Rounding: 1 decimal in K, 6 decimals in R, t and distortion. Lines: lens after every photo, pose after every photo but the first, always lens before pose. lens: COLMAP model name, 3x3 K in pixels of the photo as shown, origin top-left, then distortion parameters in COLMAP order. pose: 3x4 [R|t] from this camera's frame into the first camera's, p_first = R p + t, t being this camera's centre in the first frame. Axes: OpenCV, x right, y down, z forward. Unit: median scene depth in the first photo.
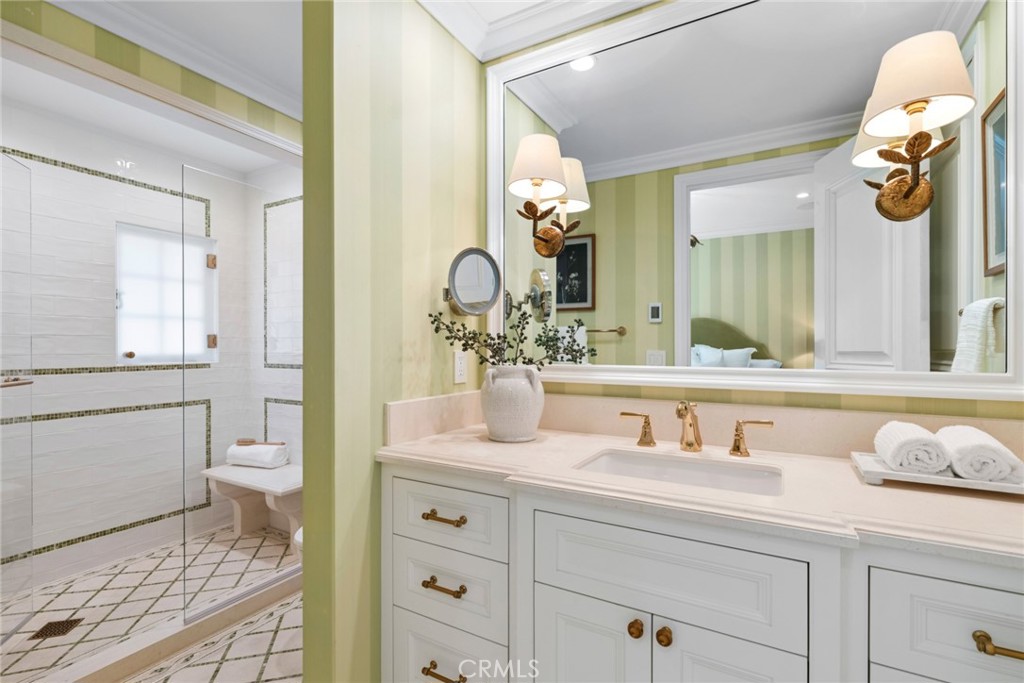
lens RADIAL K [[467.5, 0, 513.3], [0, 467.5, 342.2], [0, 0, 1]] dist [-0.002420, -0.000408]
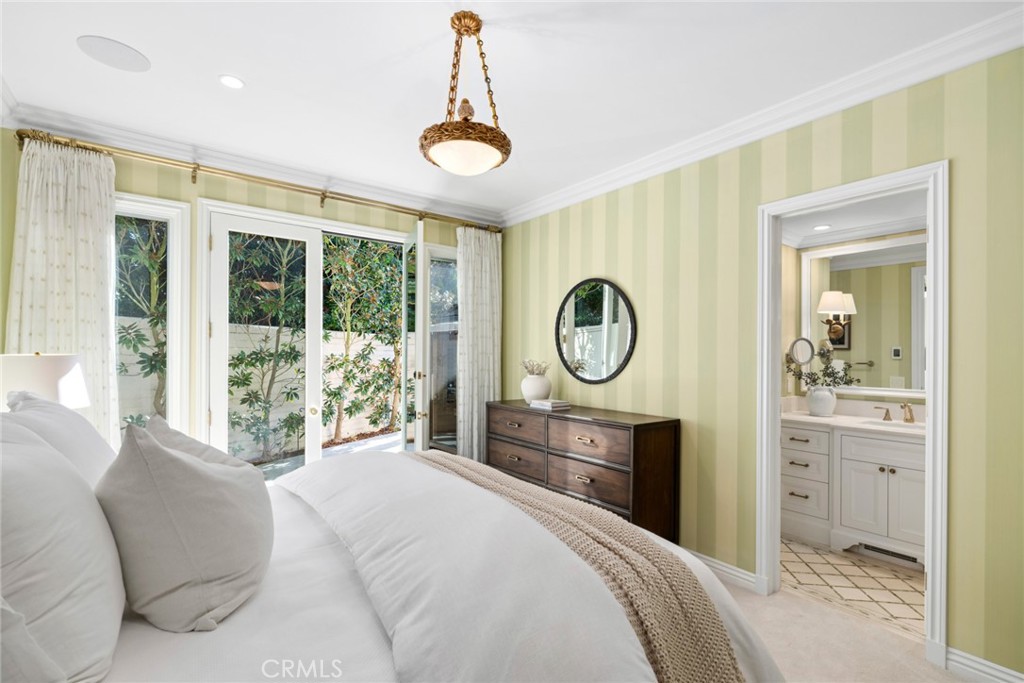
lens RADIAL K [[467.5, 0, 514.7], [0, 467.5, 350.2], [0, 0, 1]] dist [-0.002420, -0.000408]
pose [[0.917838, 0.003500, -0.396940, -0.543689], [-0.002687, 0.999993, 0.002604, -0.152509], [0.396947, -0.001324, 0.917841, -2.040516]]
